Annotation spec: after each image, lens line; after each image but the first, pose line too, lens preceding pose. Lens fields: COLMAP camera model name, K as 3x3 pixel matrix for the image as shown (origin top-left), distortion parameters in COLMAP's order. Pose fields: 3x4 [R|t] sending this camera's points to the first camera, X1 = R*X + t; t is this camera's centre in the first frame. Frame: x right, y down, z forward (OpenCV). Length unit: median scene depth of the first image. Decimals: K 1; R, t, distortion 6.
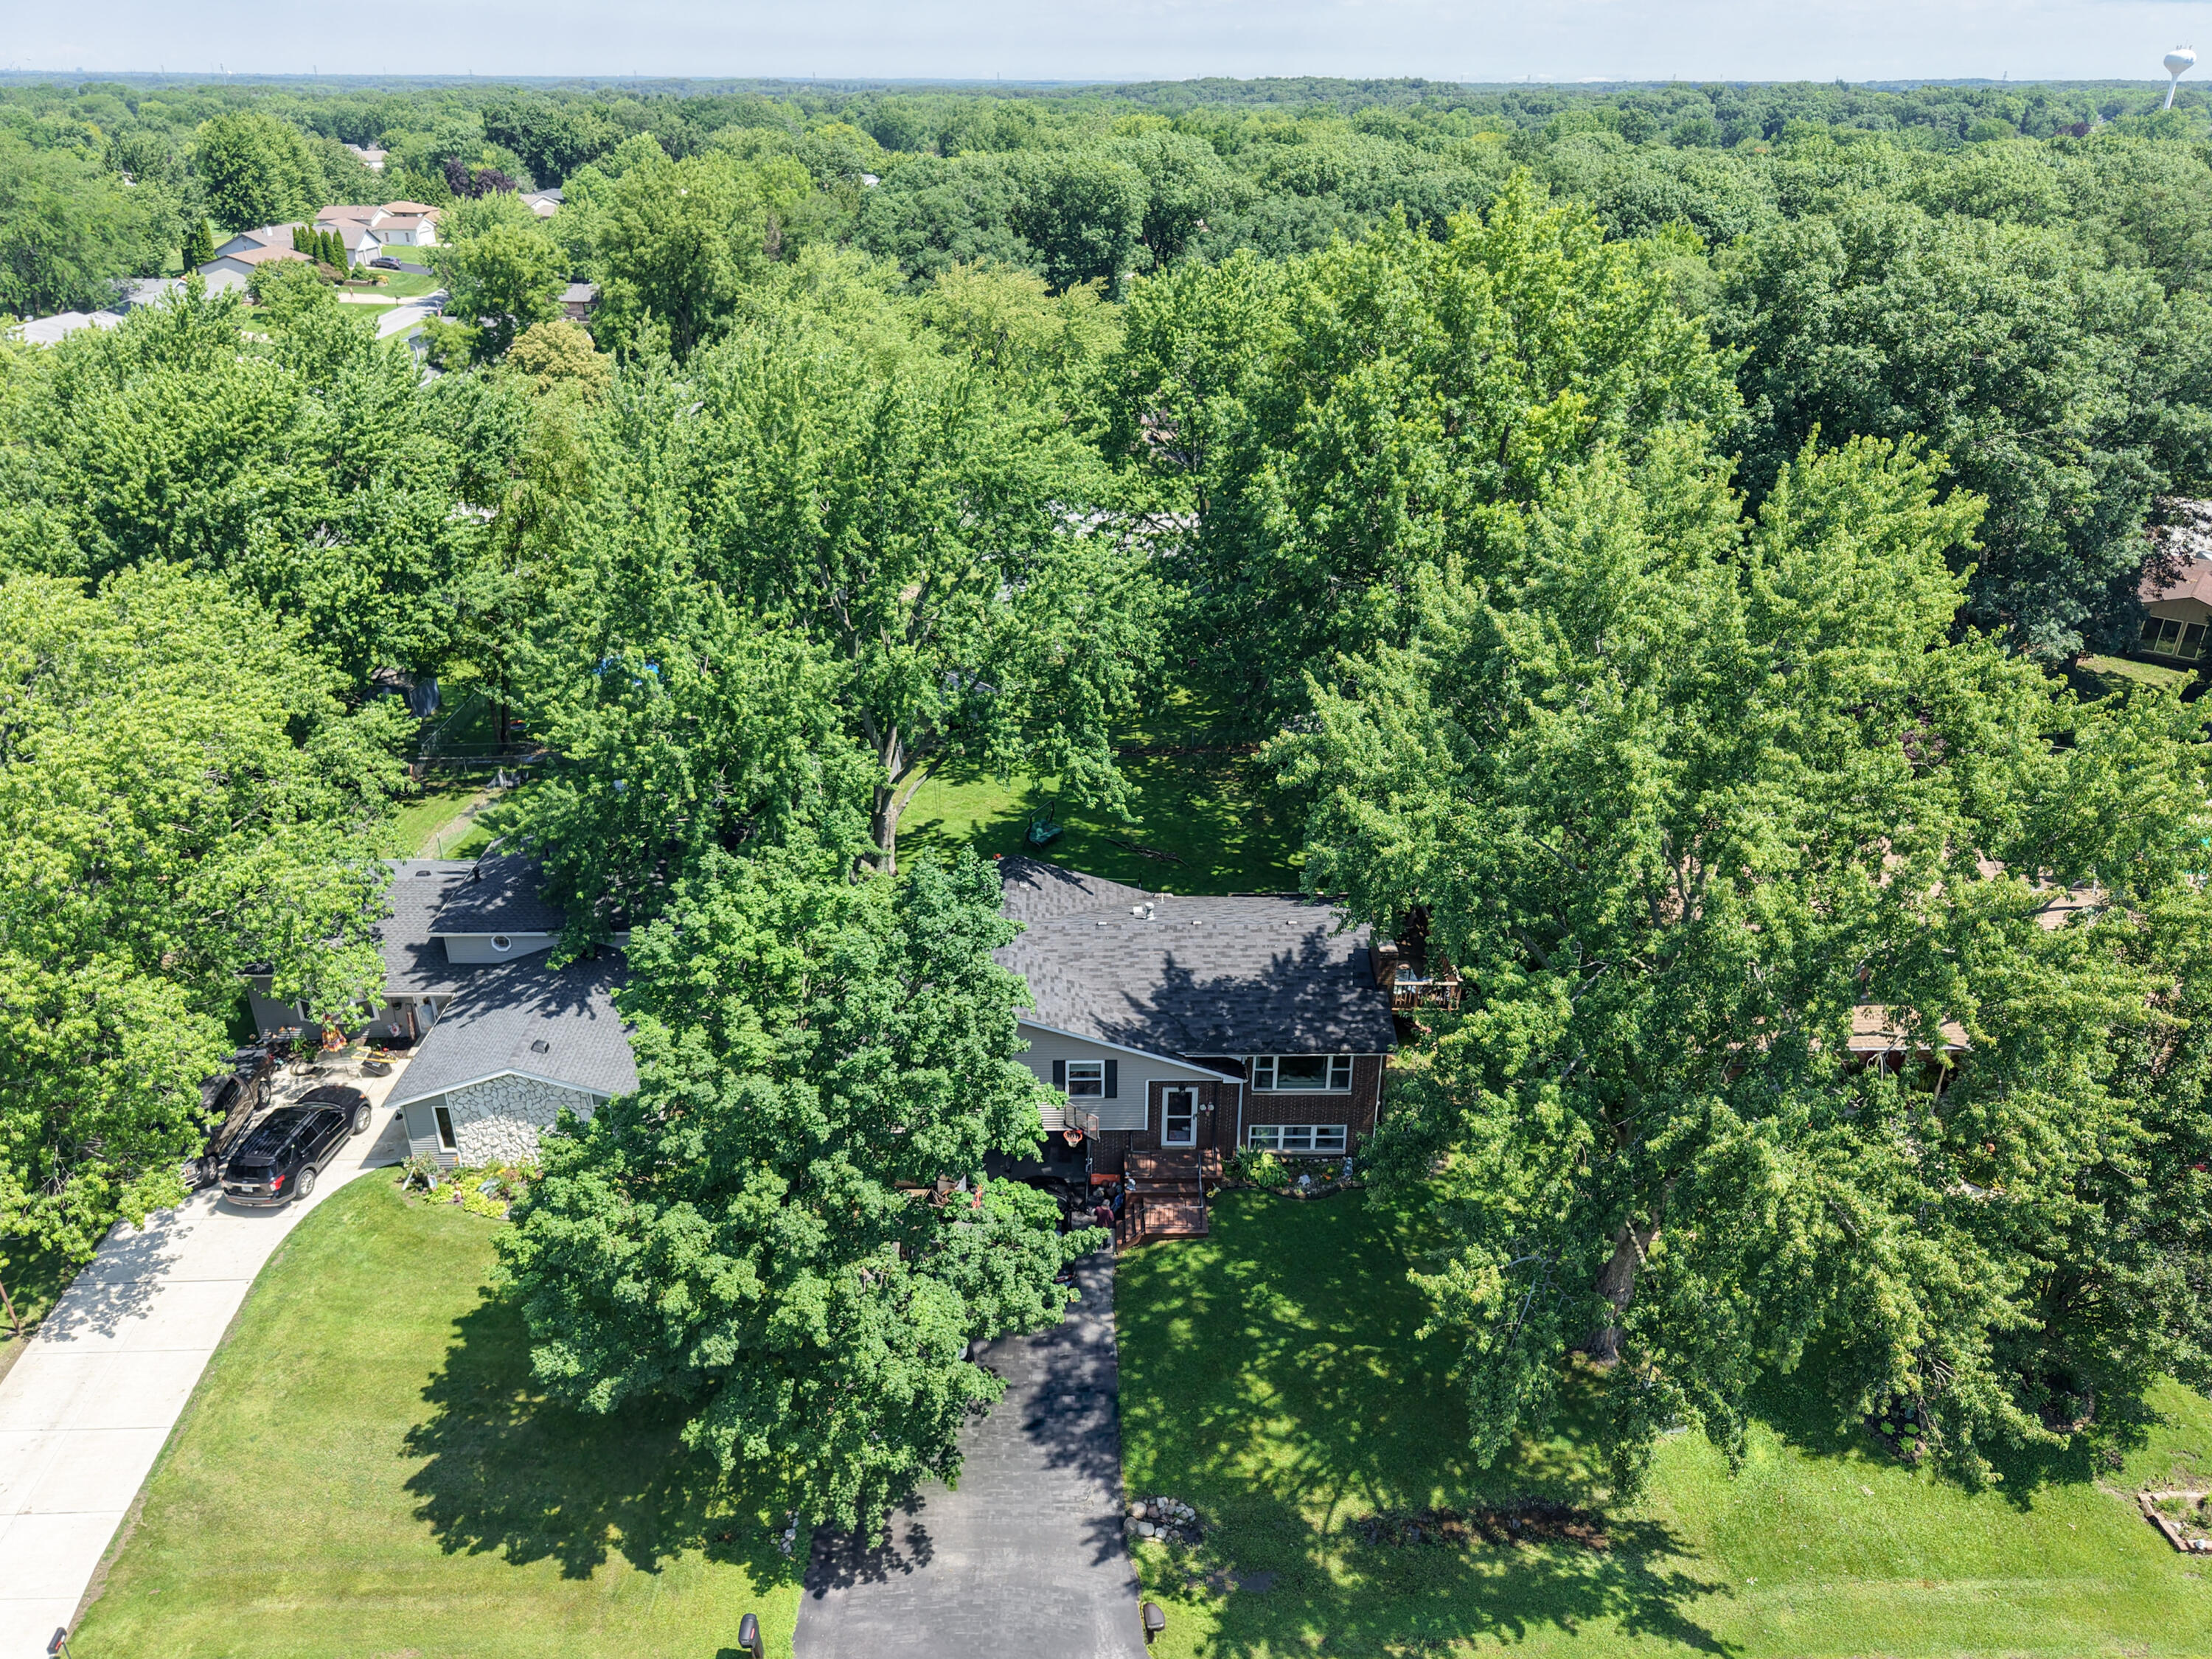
lens RADIAL K [[1540.4, 0, 1103.7], [0, 1540.4, 879.6], [0, 0, 1]] dist [-0.044857, 0.035883]
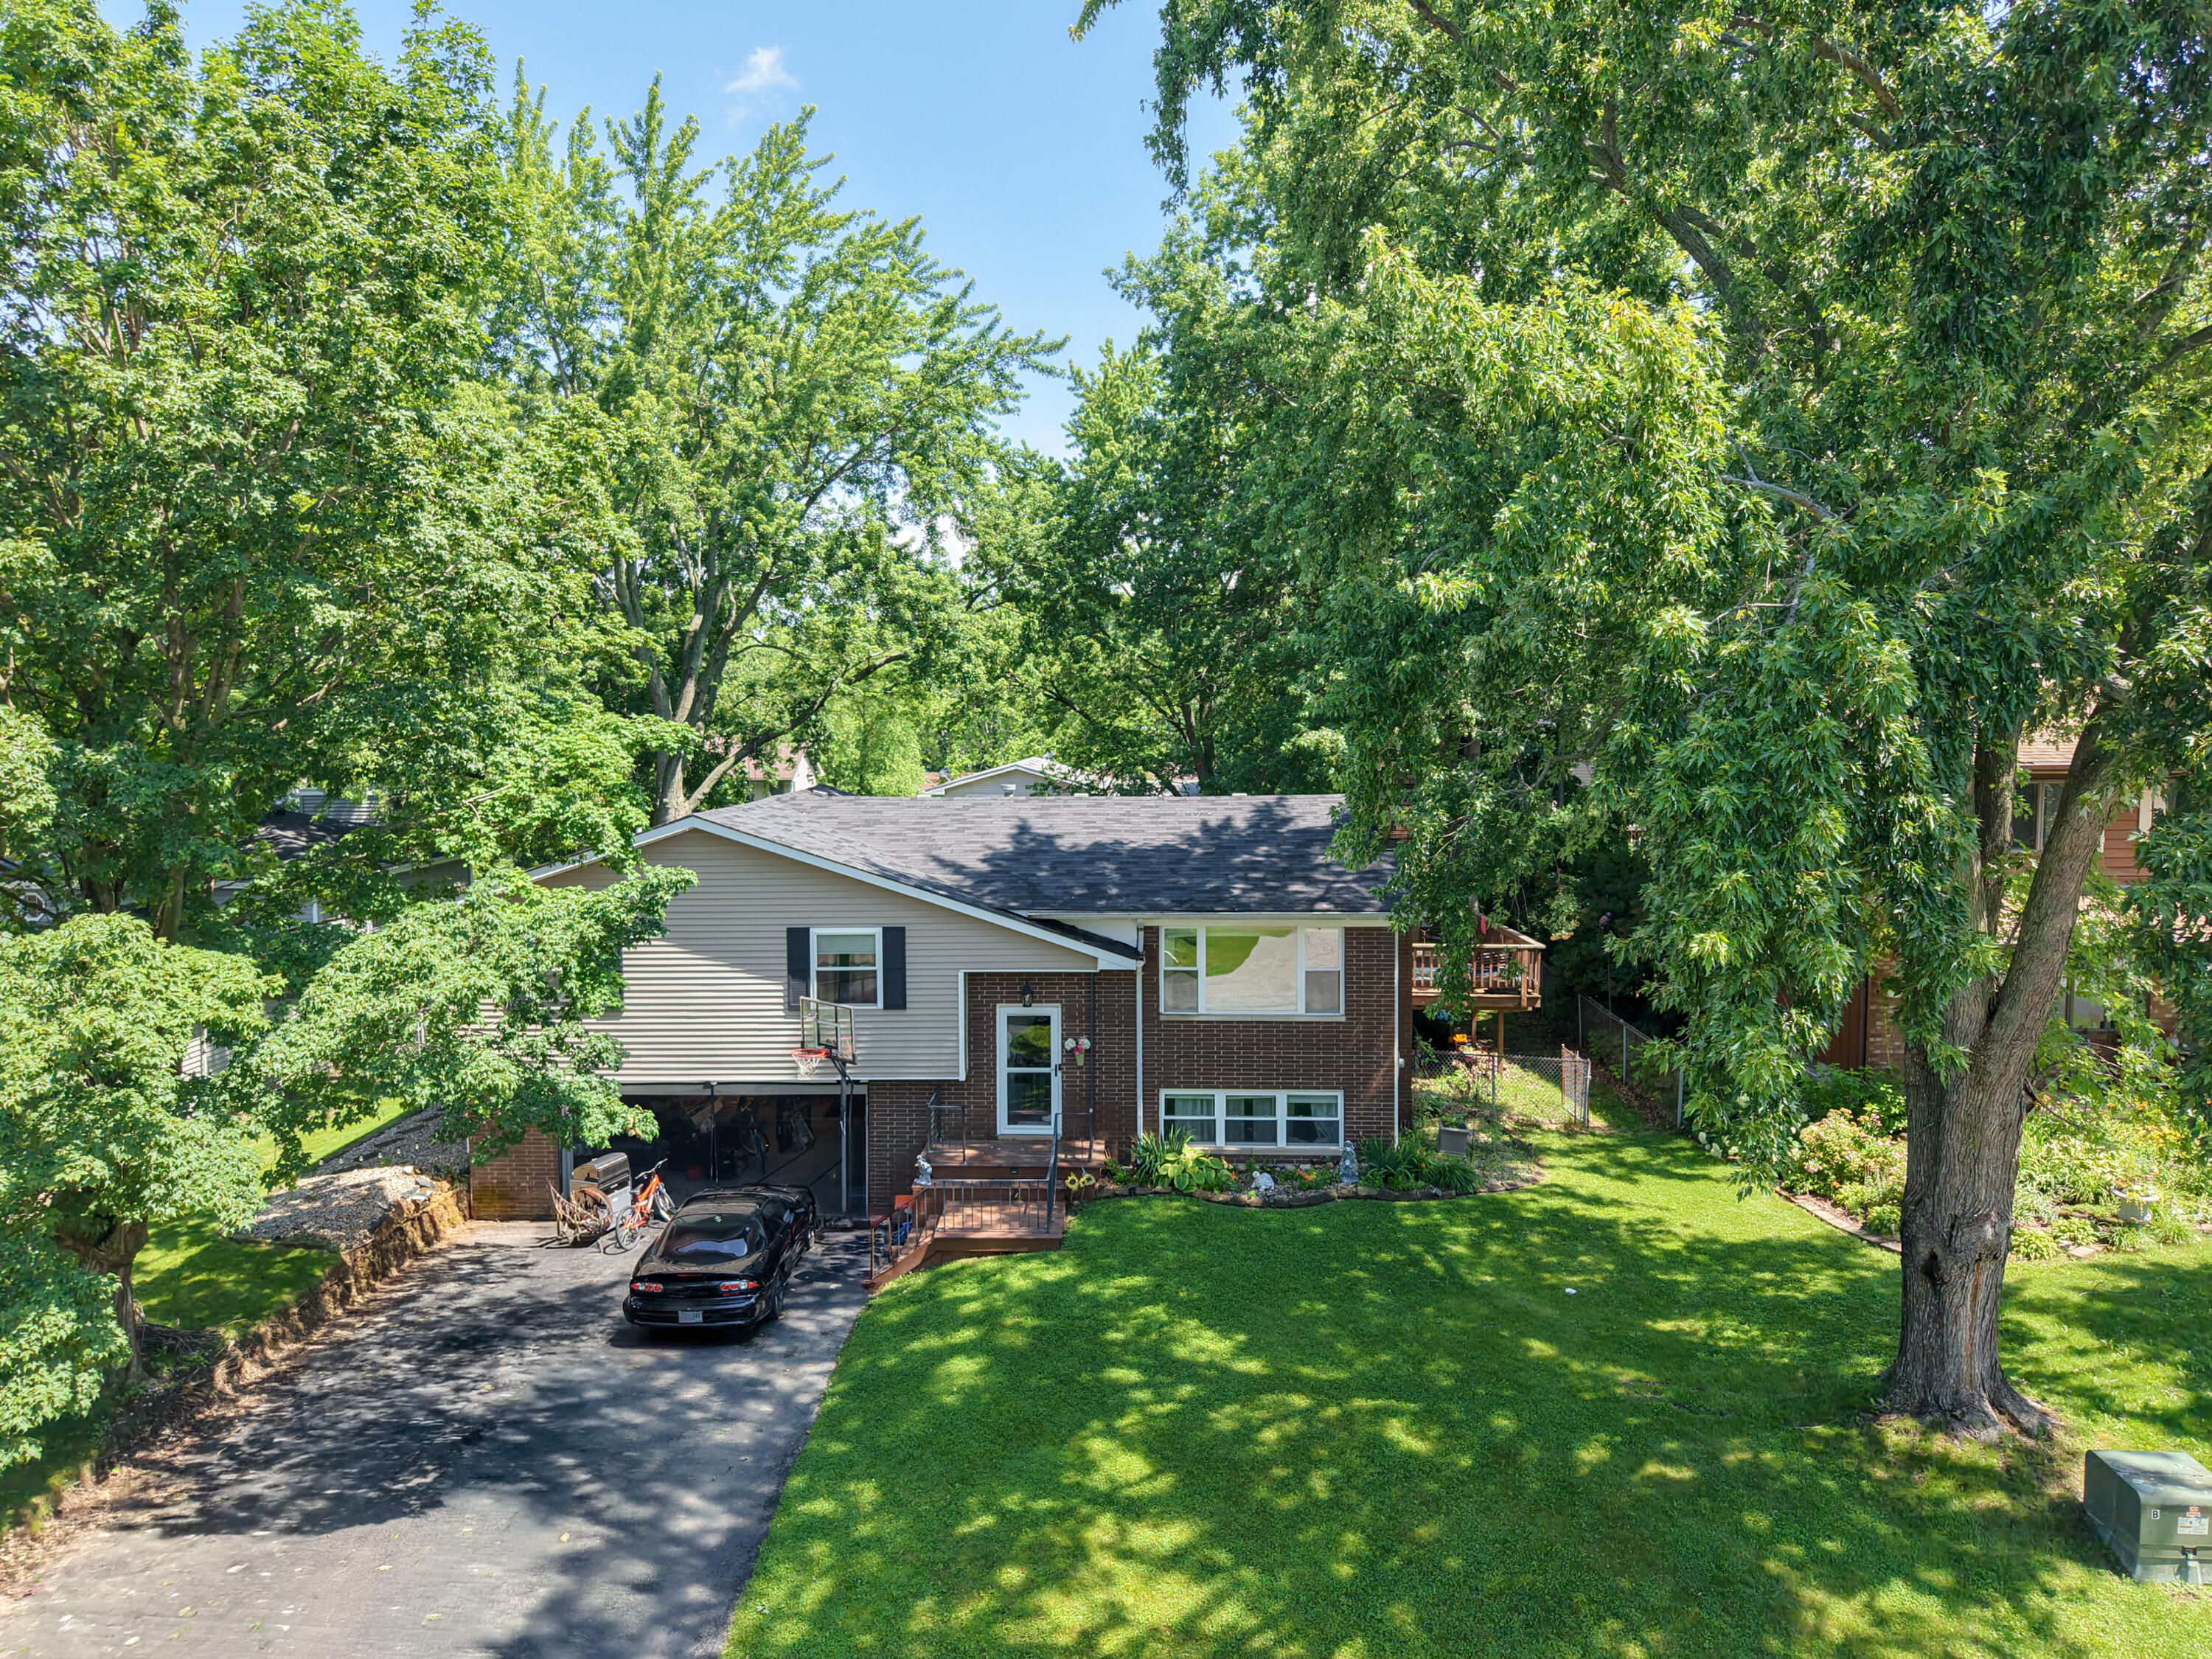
lens RADIAL K [[1545.0, 0, 1106.0], [0, 1545.0, 829.5], [0, 0, 1]] dist [0.038605, 0.000414]
pose [[0.998355, -0.015517, -0.055186, 0.124454], [-0.009603, 0.903792, -0.427863, 0.357680], [0.056516, 0.427690, 0.902157, 0.546375]]
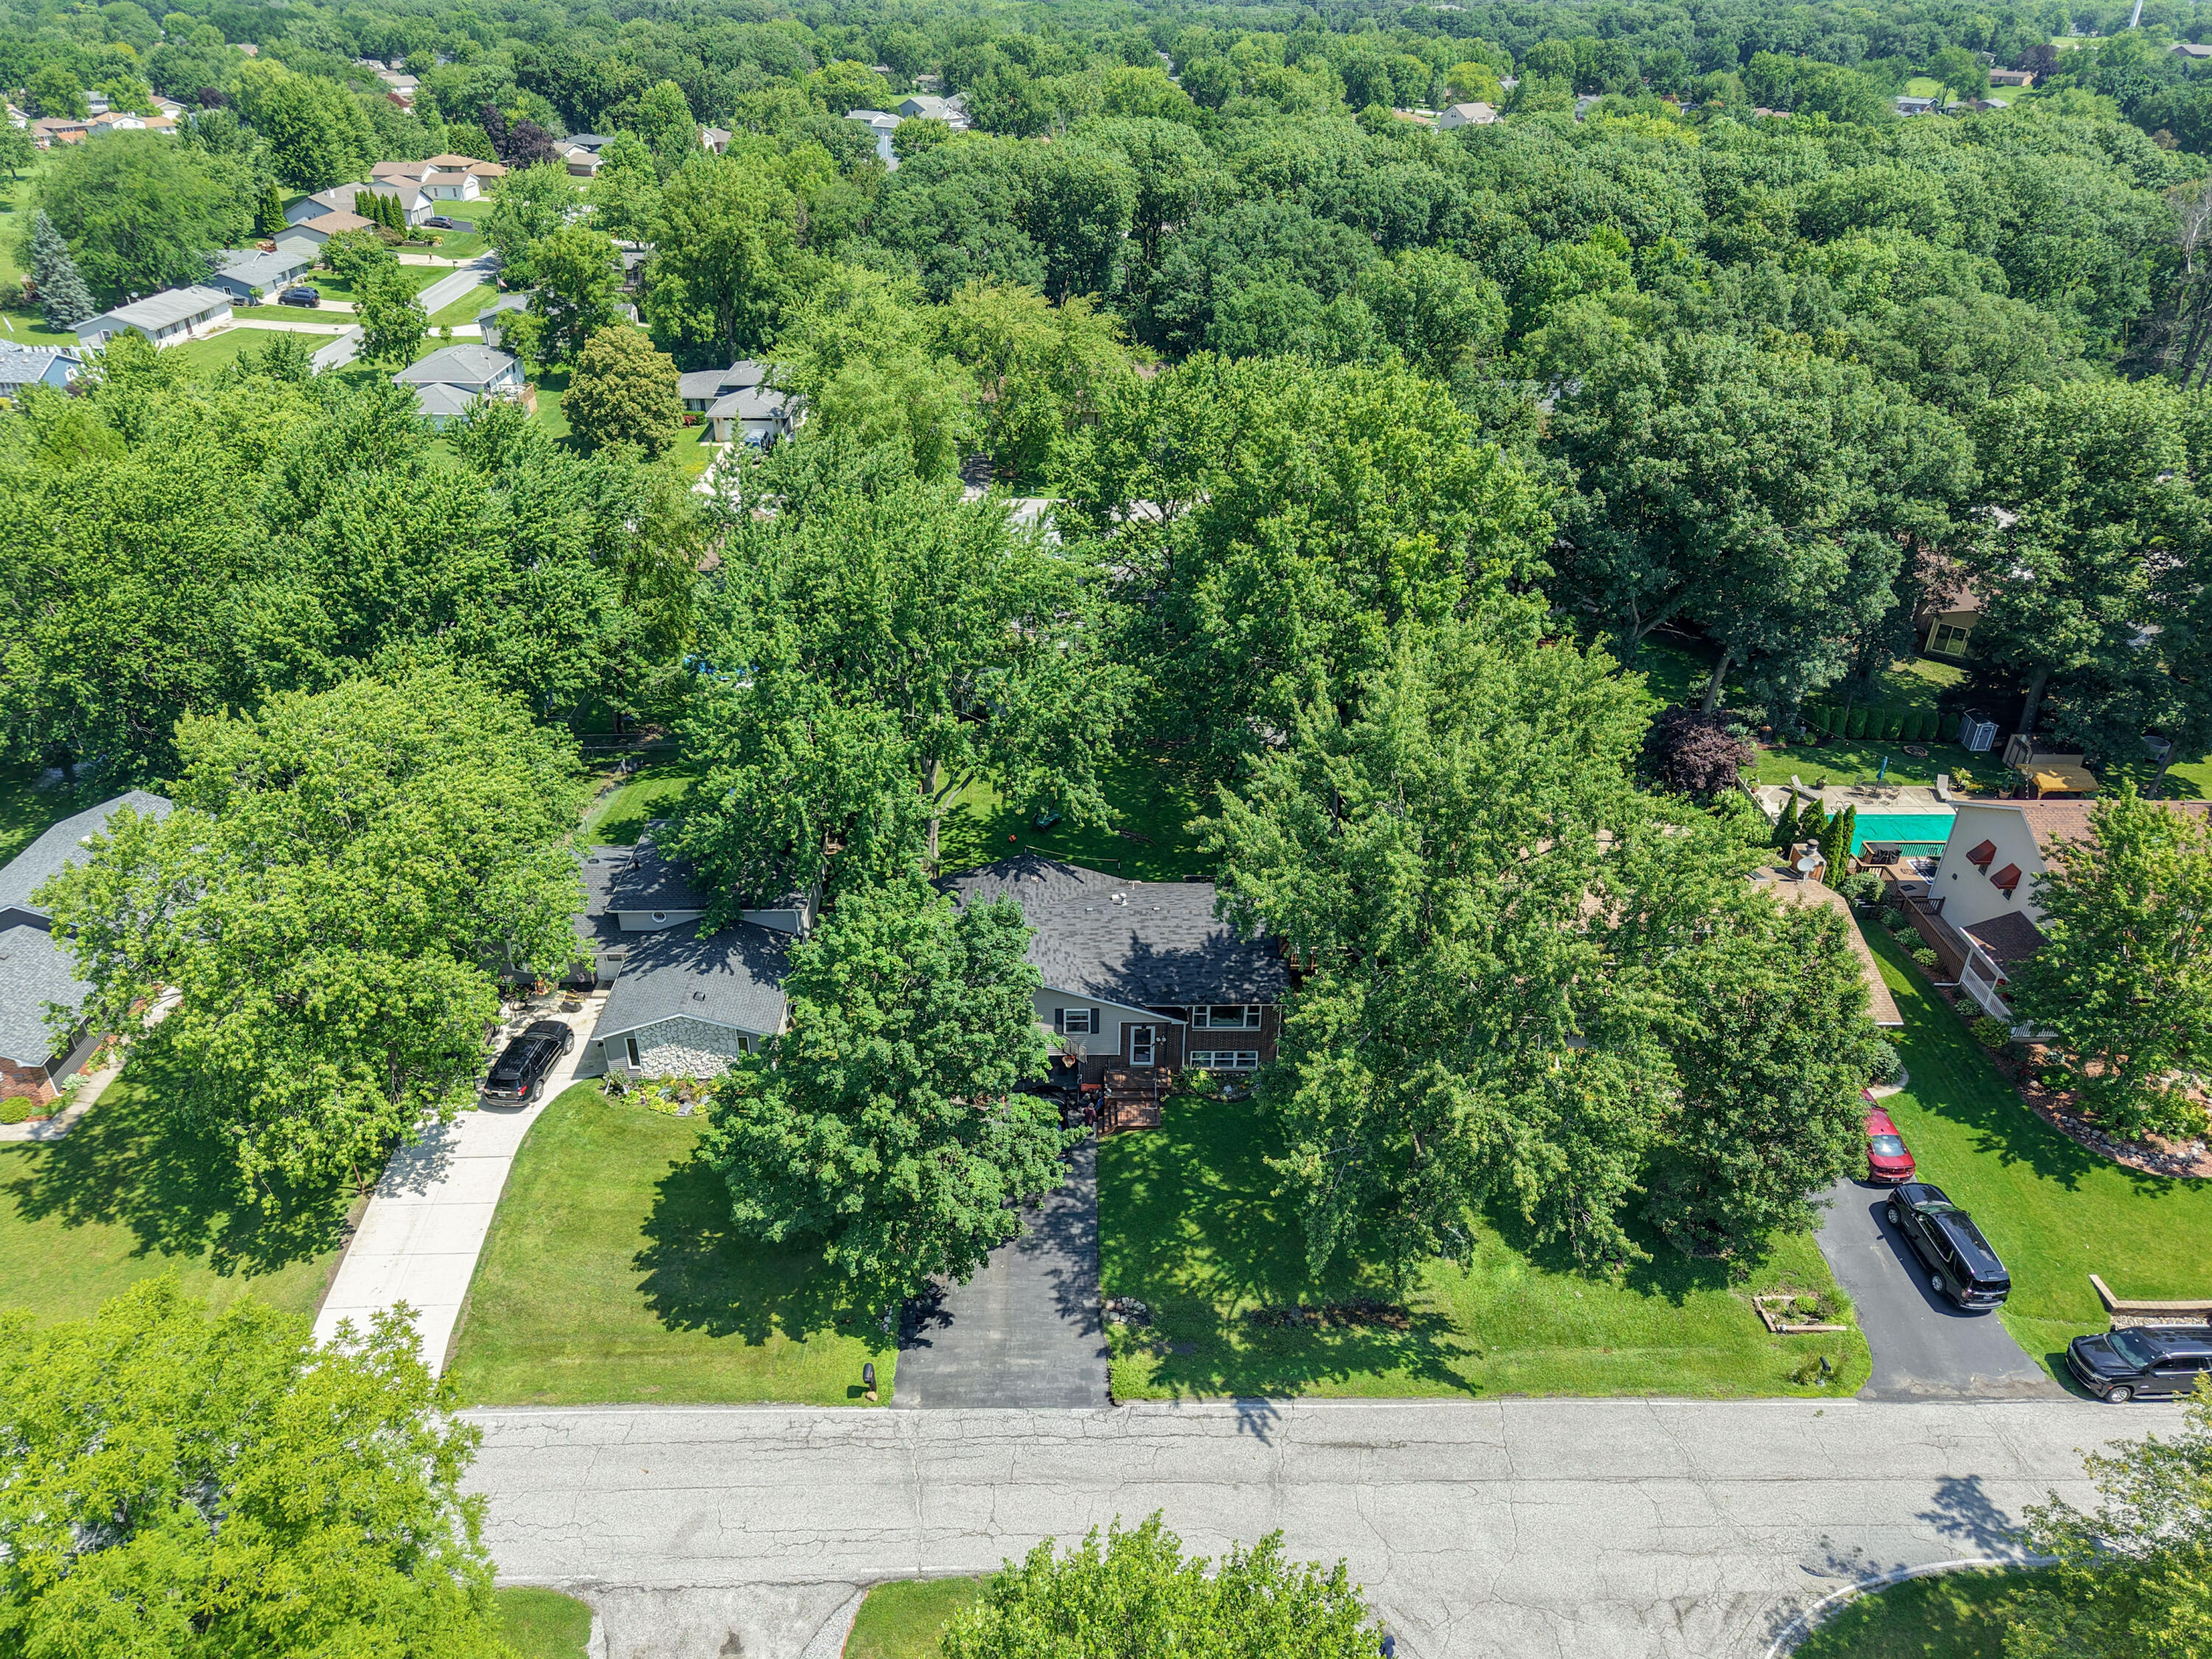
lens RADIAL K [[1554.6, 0, 1106.0], [0, 1554.6, 829.5], [0, 0, 1]] dist [-0.023751, 0.000145]
pose [[0.999990, 0.003055, 0.003116, 0.011362], [-0.003229, 0.998340, 0.057511, -0.153669], [-0.002935, -0.057520, 0.998340, -0.520467]]
